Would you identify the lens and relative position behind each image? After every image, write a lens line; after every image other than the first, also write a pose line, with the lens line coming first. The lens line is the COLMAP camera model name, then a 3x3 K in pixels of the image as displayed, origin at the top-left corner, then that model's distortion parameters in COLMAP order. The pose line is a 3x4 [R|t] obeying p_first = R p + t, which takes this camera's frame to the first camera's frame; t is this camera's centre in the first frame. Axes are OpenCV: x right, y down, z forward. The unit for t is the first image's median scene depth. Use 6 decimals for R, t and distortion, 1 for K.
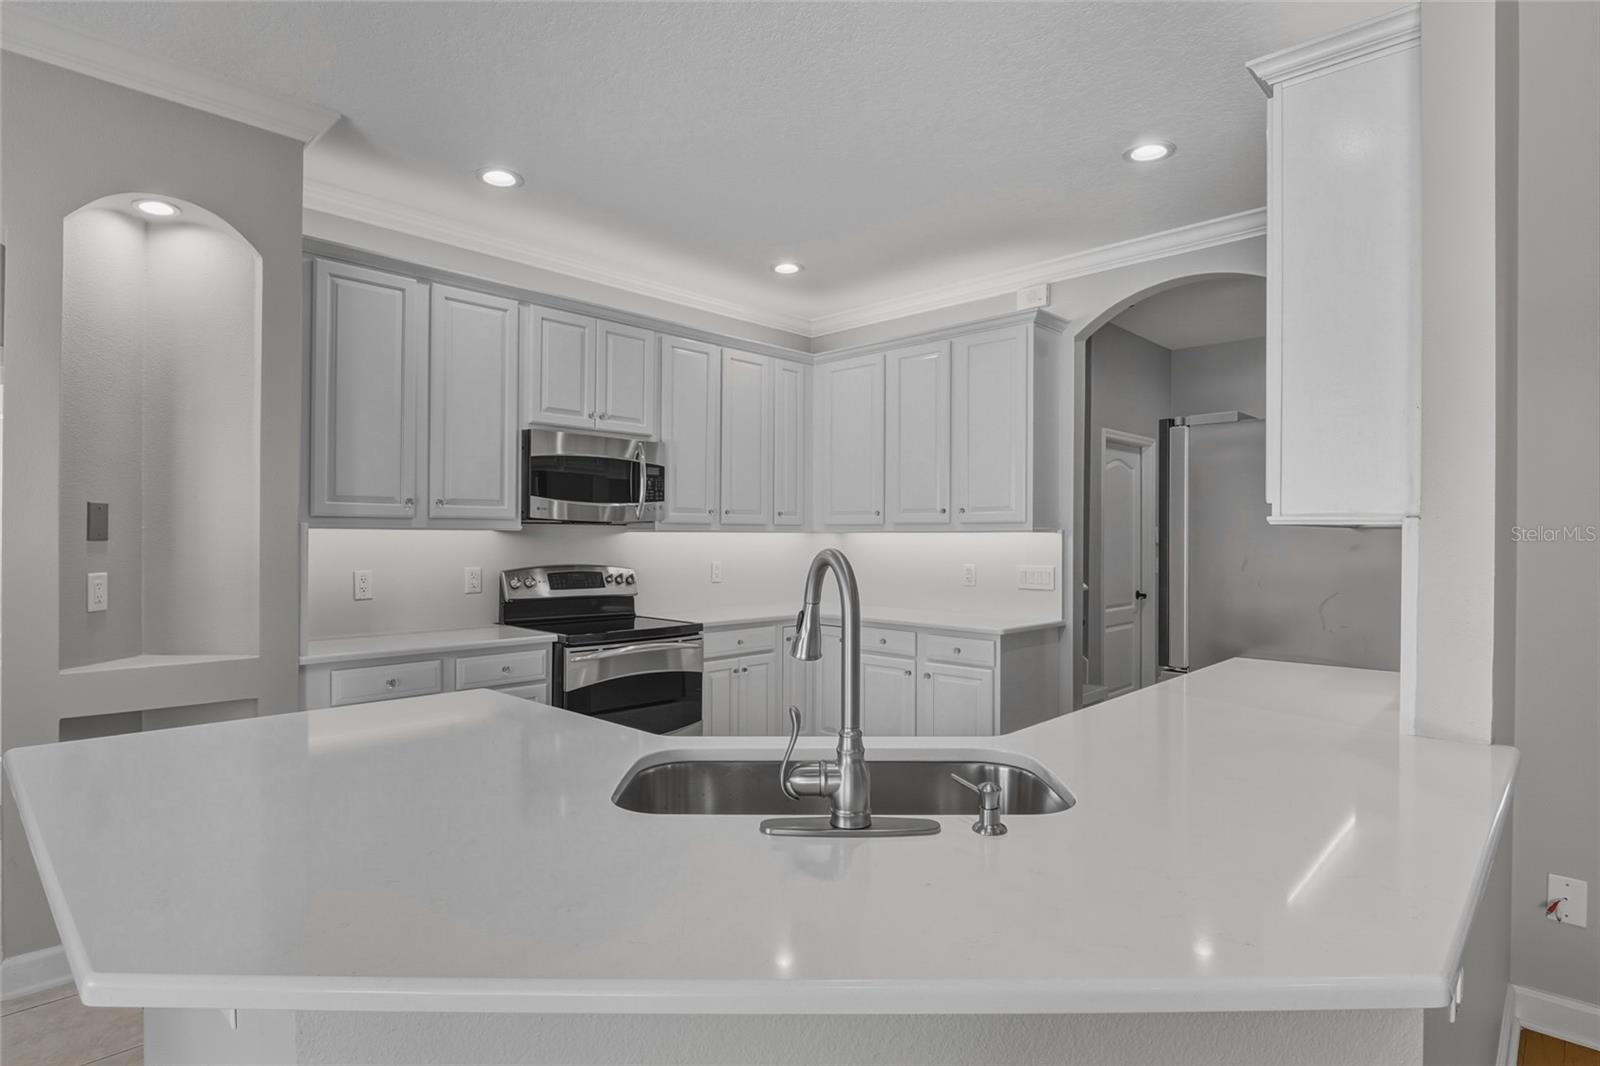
lens RADIAL K [[826.8, 0, 809.0], [0, 826.8, 535.2], [0, 0, 1]] dist [-0.007841, -0.000945]
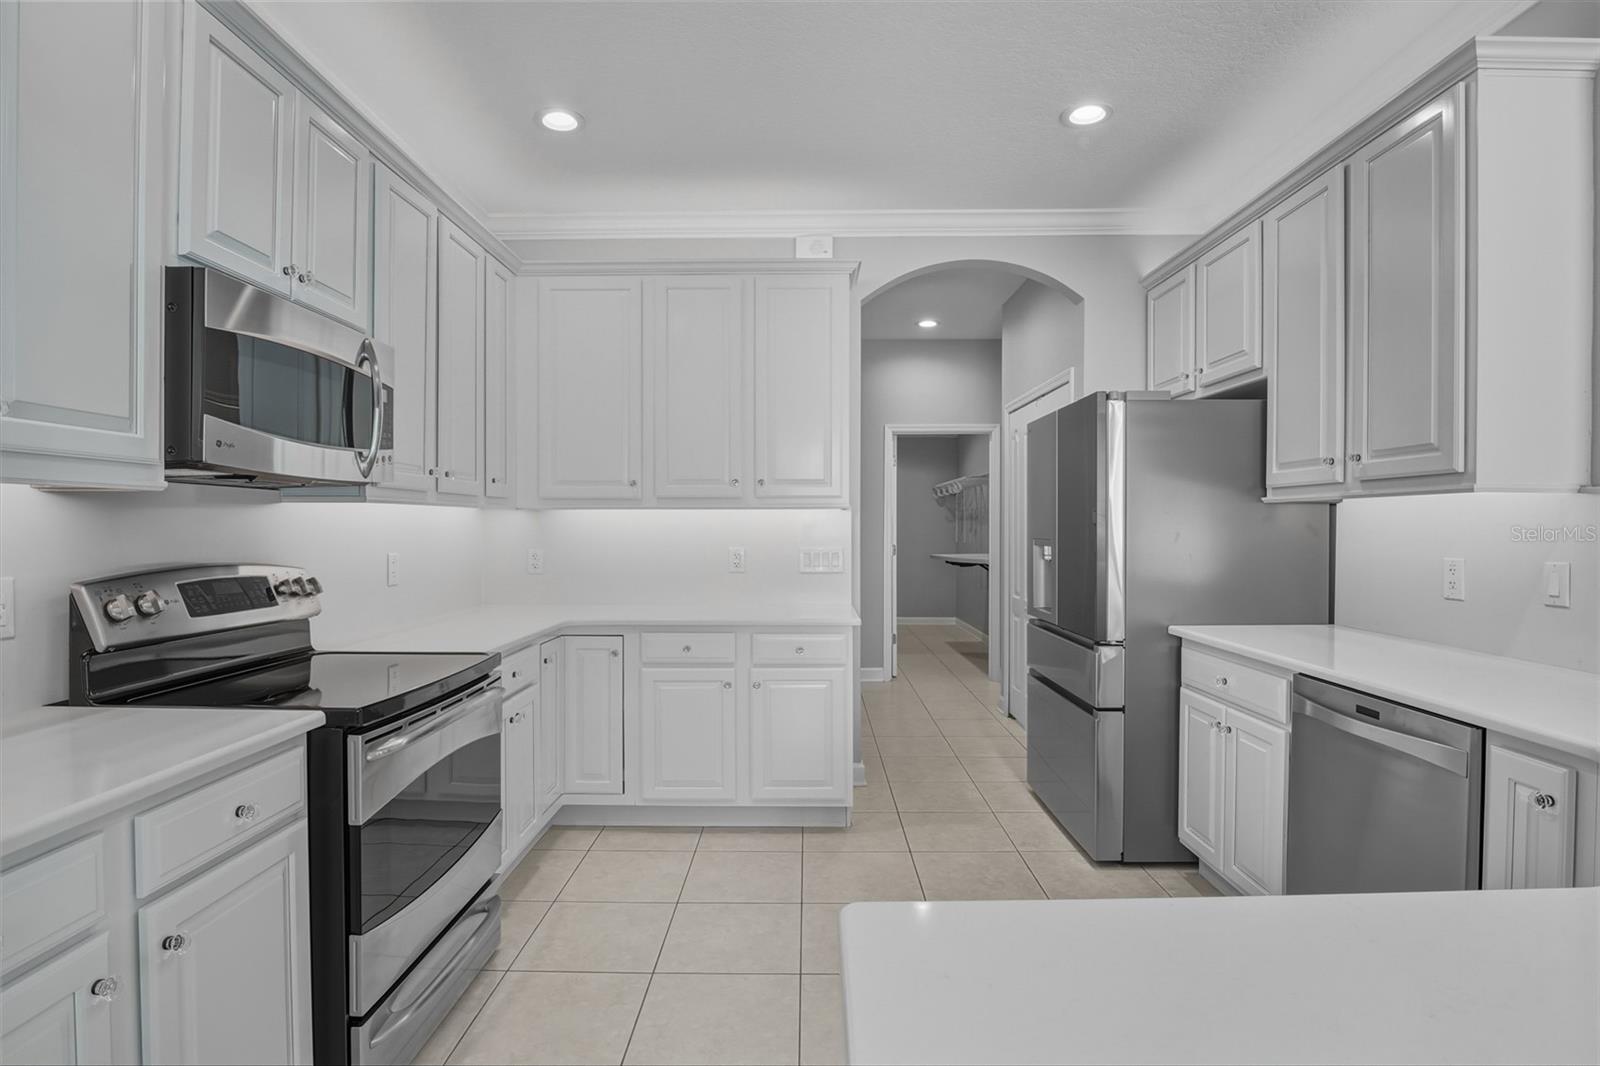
lens RADIAL K [[776.3, 0, 797.7], [0, 776.3, 527.0], [0, 0, 1]] dist [-0.024830, -0.000612]
pose [[0.734154, -0.005429, 0.678961, -0.333987], [-0.001257, 0.999955, 0.009356, 0.008474], [-0.678982, -0.007722, 0.734114, 0.411549]]
